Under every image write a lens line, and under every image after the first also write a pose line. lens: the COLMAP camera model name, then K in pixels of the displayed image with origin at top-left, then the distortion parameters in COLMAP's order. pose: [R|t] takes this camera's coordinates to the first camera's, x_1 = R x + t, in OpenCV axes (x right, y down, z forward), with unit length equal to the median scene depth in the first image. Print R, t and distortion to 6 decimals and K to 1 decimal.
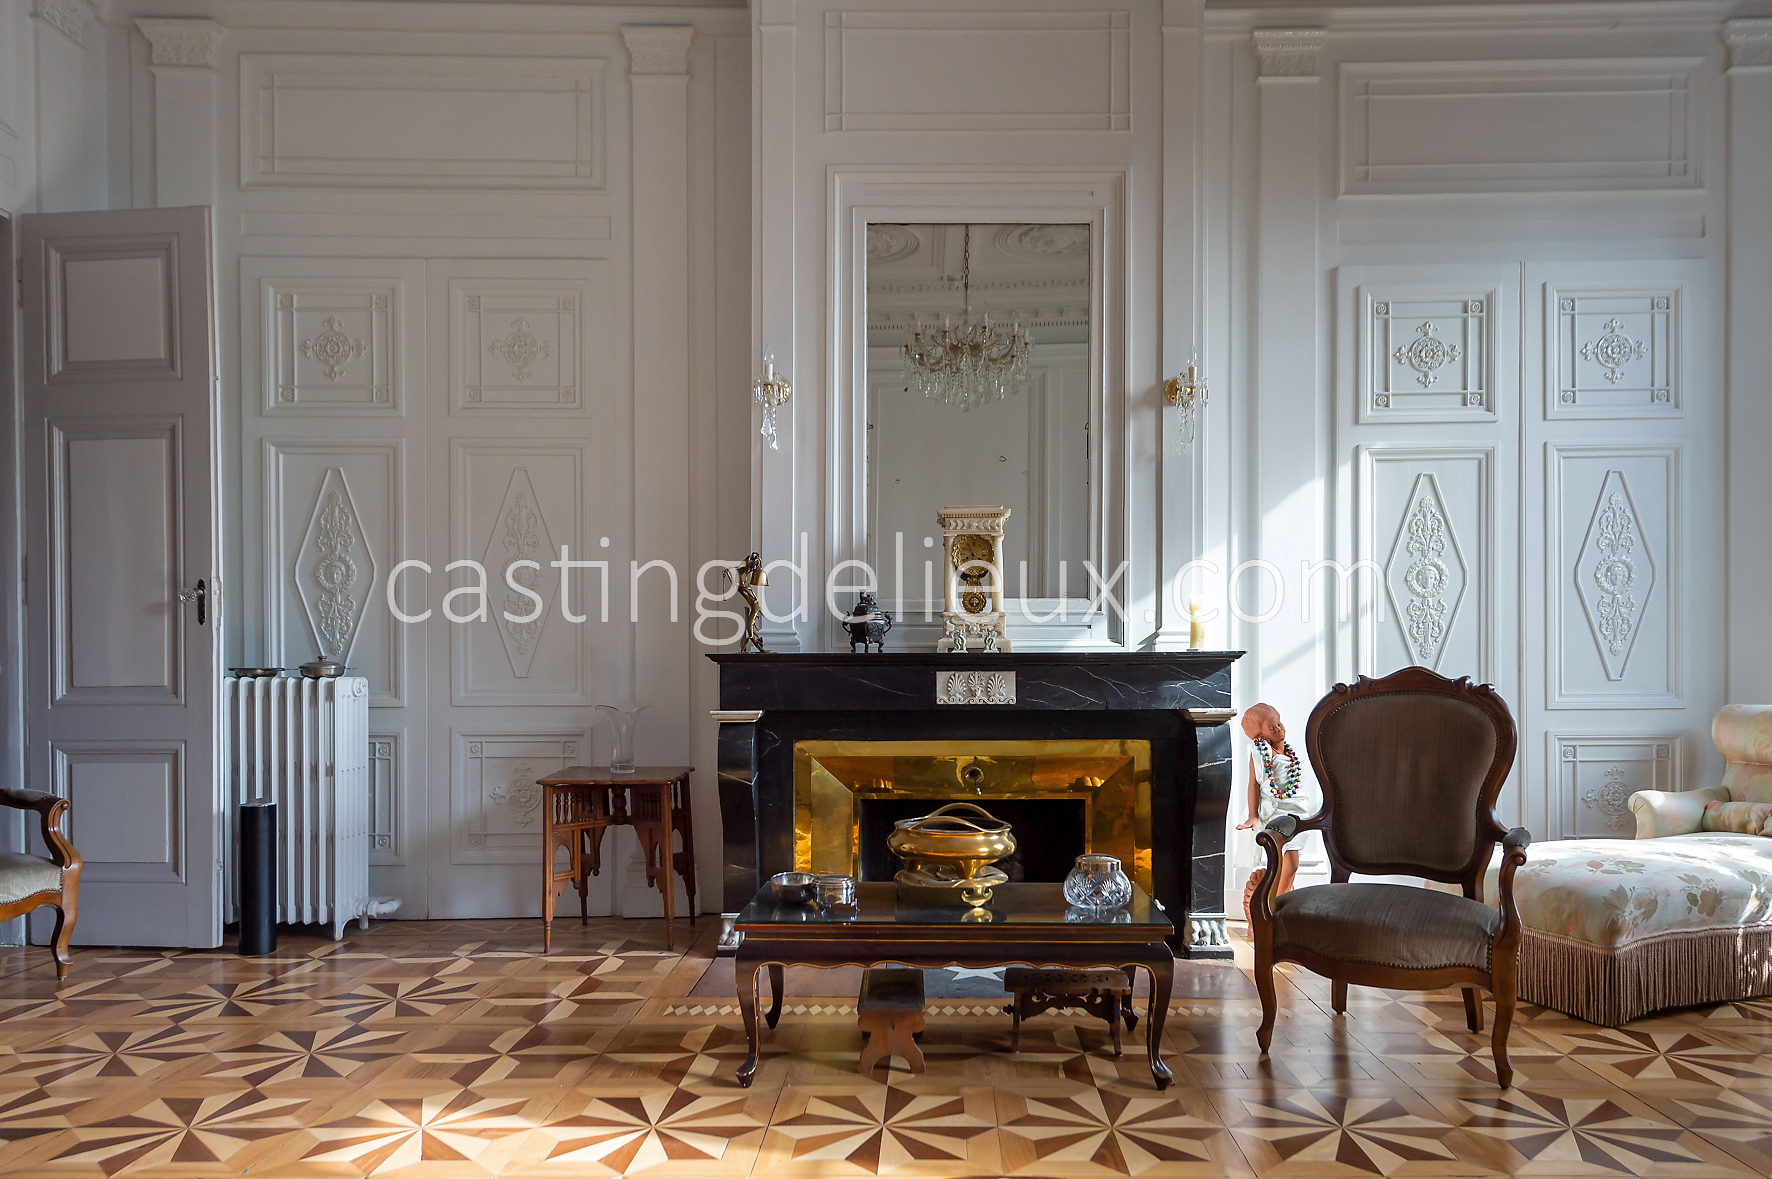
lens RADIAL K [[1181.6, 0, 932.7], [0, 1181.6, 684.7], [0, 0, 1]] dist [0.019383, -0.011468]
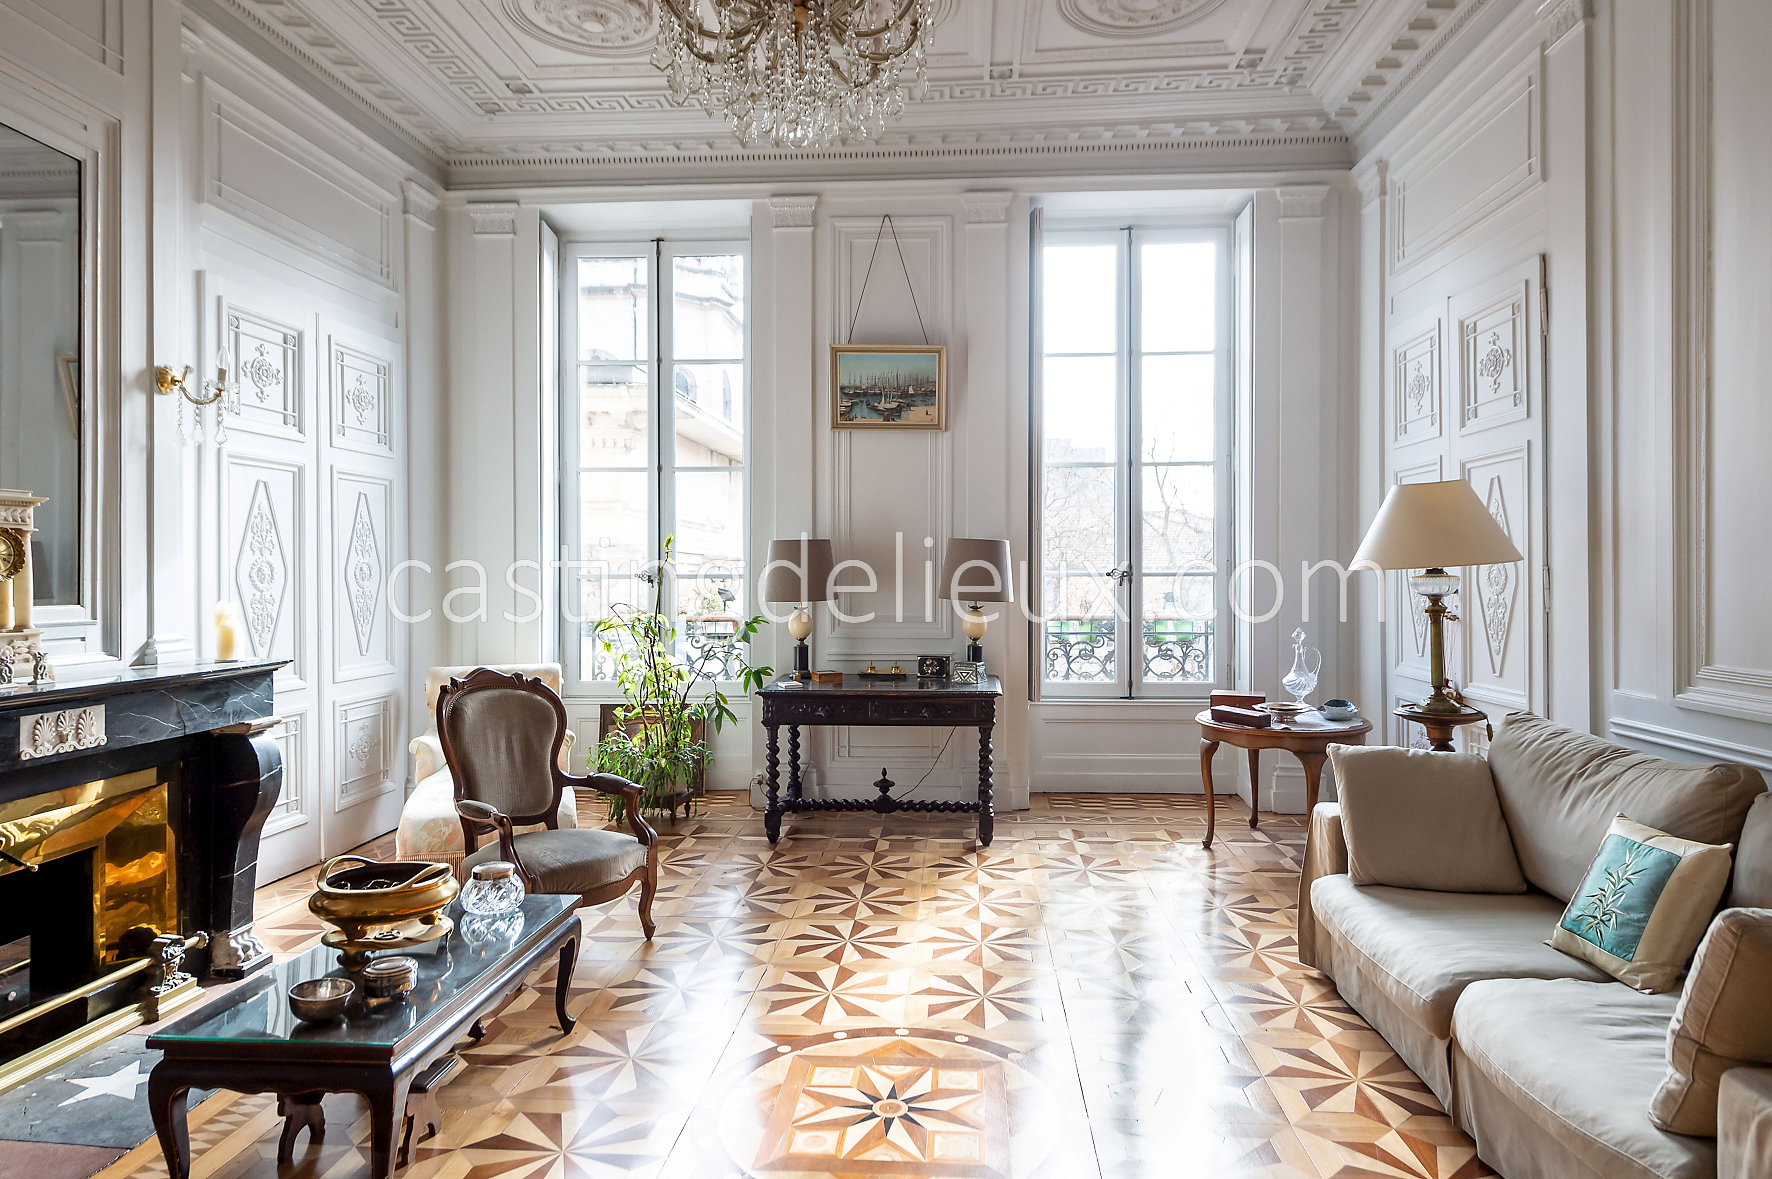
lens RADIAL K [[1089.4, 0, 874.9], [0, 1089.4, 565.4], [0, 0, 1]] dist [0.021202, -0.015813]
pose [[0.074126, 0.010833, 0.997190, -0.614499], [0.013415, 0.999840, -0.011859, -0.086375], [-0.997159, 0.014256, 0.073969, 0.389640]]
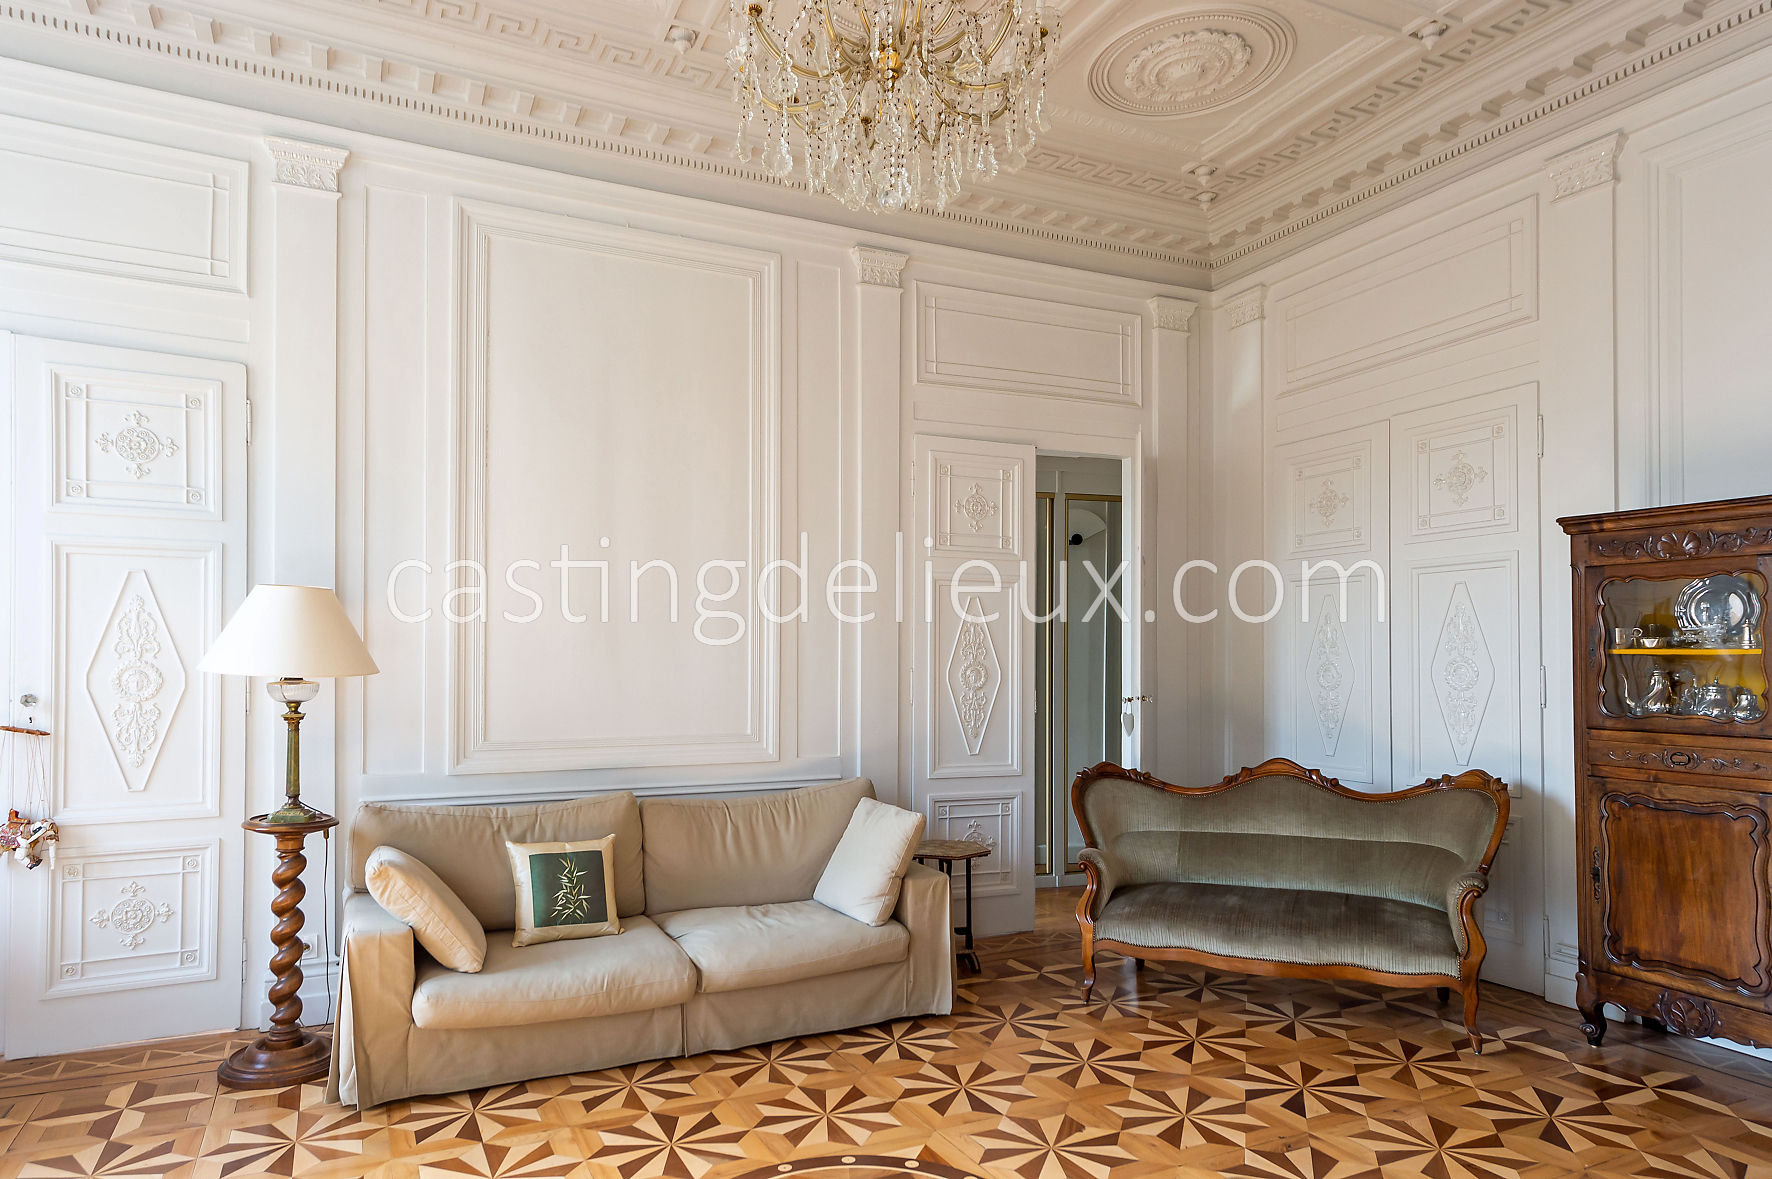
lens RADIAL K [[1125.3, 0, 896.1], [0, 1125.3, 626.4], [0, 0, 1]] dist [0.010506, -0.002065]
pose [[-0.883848, -0.015554, -0.467515, 0.319878], [-0.009990, 0.999847, -0.014377, -0.117306], [0.467667, -0.008037, -0.883868, 1.021157]]
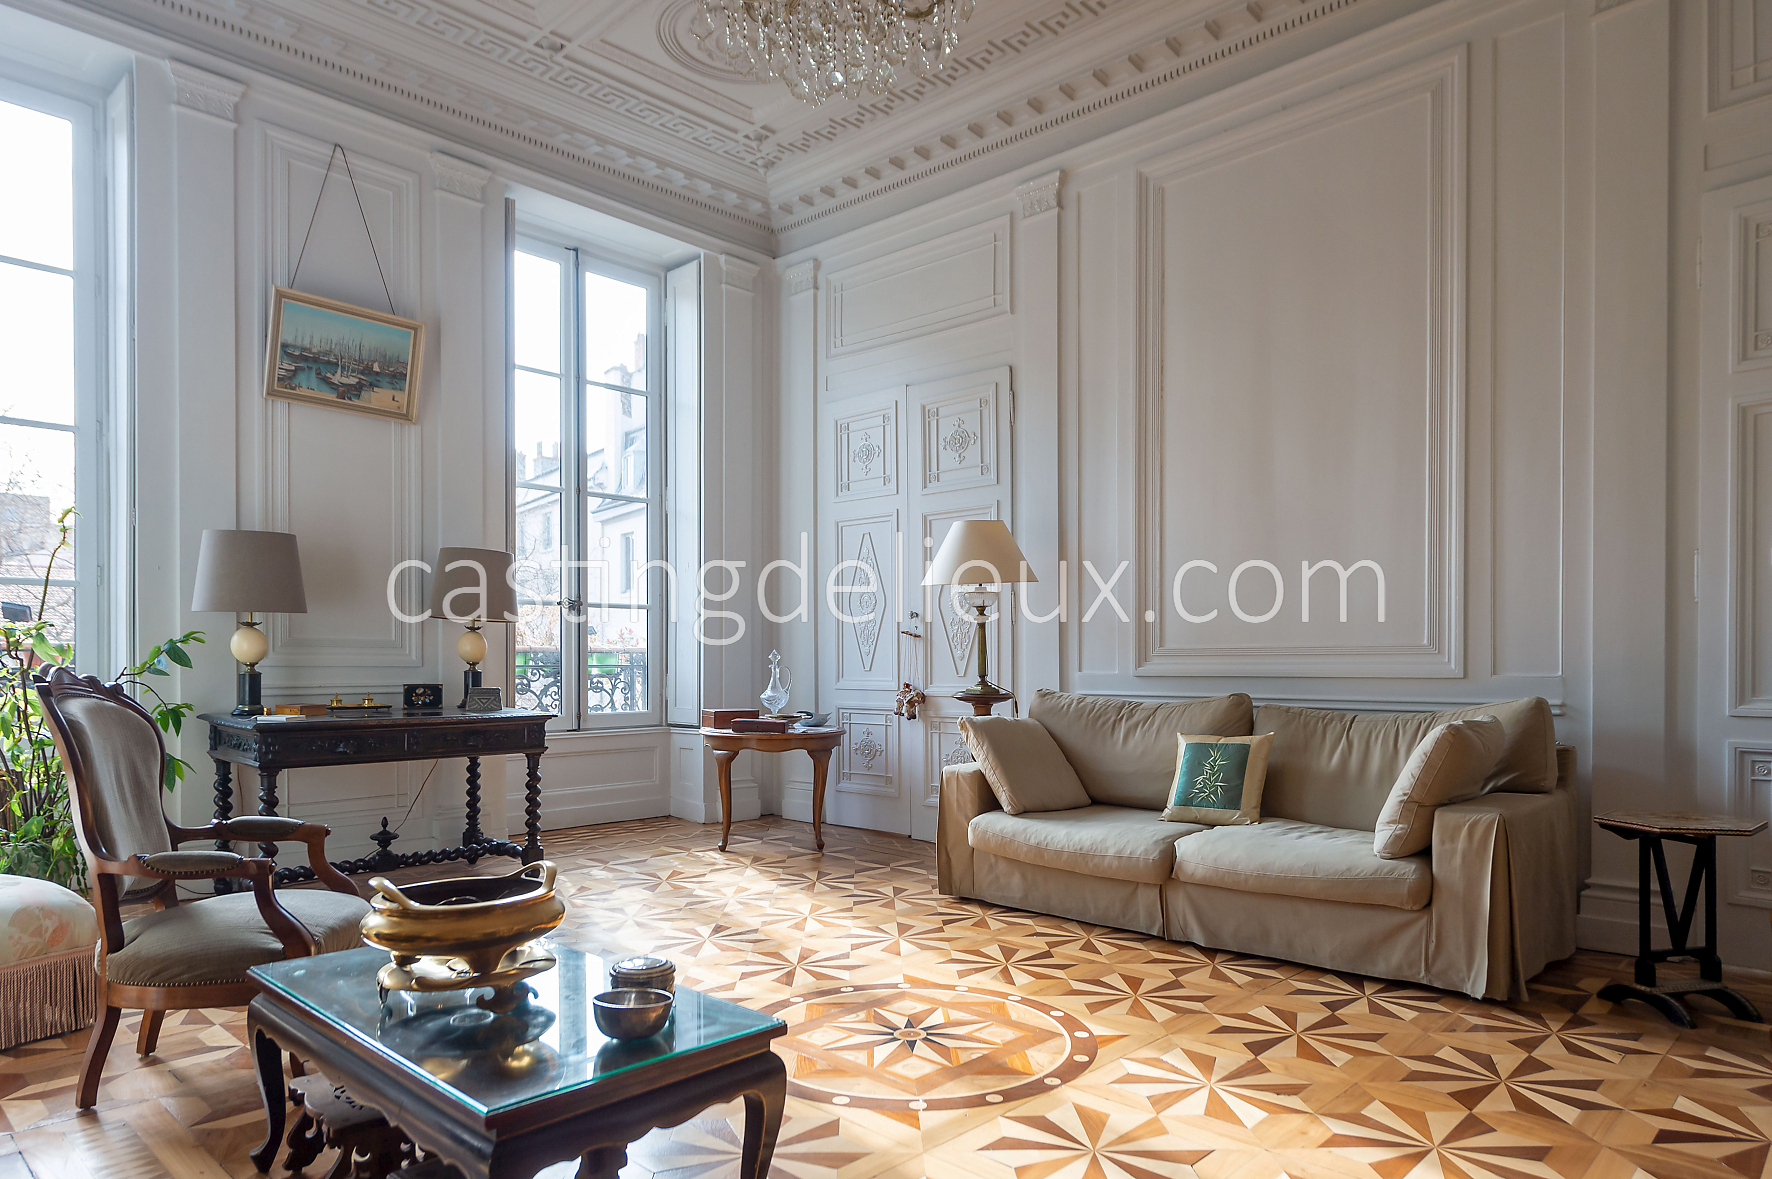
lens RADIAL K [[1089.4, 0, 900.8], [0, 1089.4, 679.4], [0, 0, 1]] dist [0.021202, -0.015813]
pose [[-0.735200, -0.002631, 0.677846, -0.421019], [0.011878, 0.999789, 0.016764, -0.007402], [-0.677747, 0.020377, -0.735013, 0.930606]]
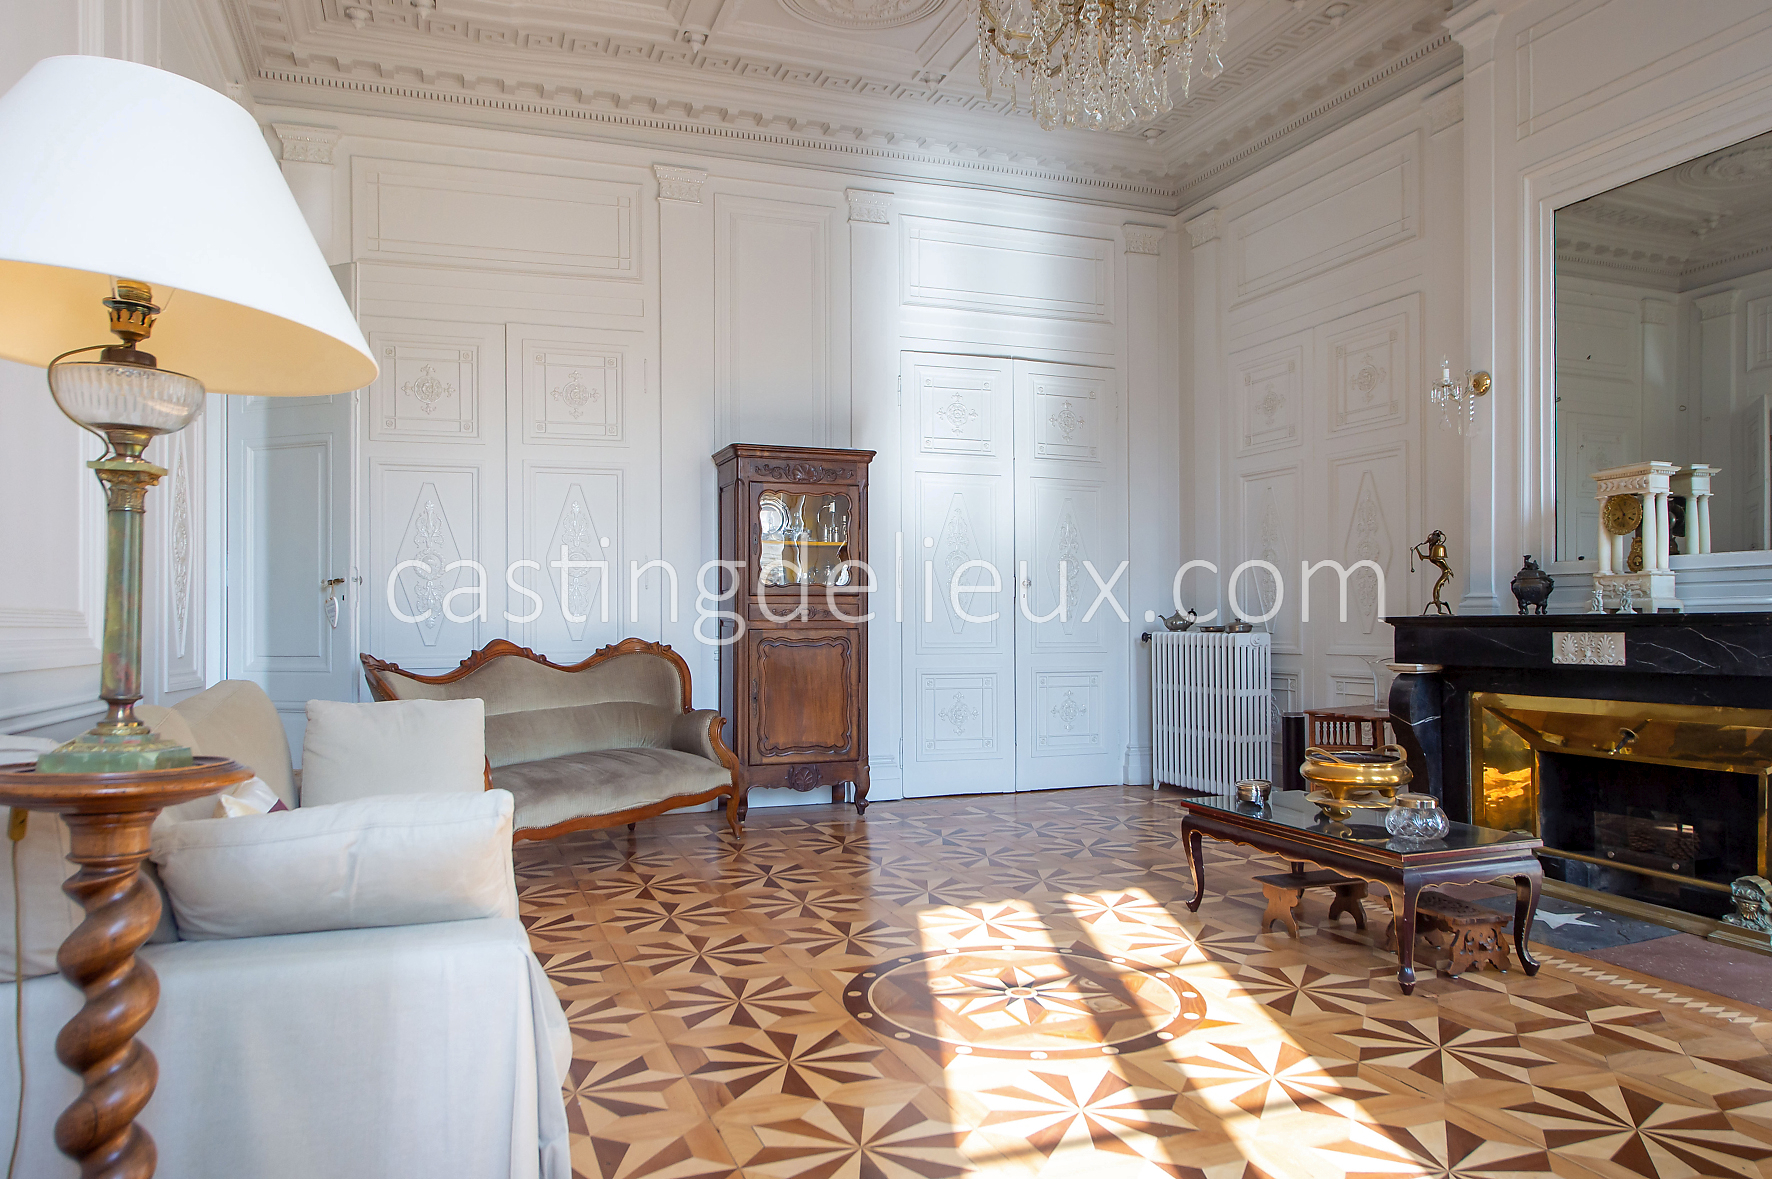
lens RADIAL K [[1181.6, 0, 863.6], [0, 1181.6, 609.0], [0, 0, 1]] dist [0.019383, -0.011468]
pose [[0.373315, -0.016523, -0.927558, 0.719832], [-0.005820, 0.999780, -0.020153, -0.006356], [0.927686, 0.012922, 0.373137, 0.030106]]
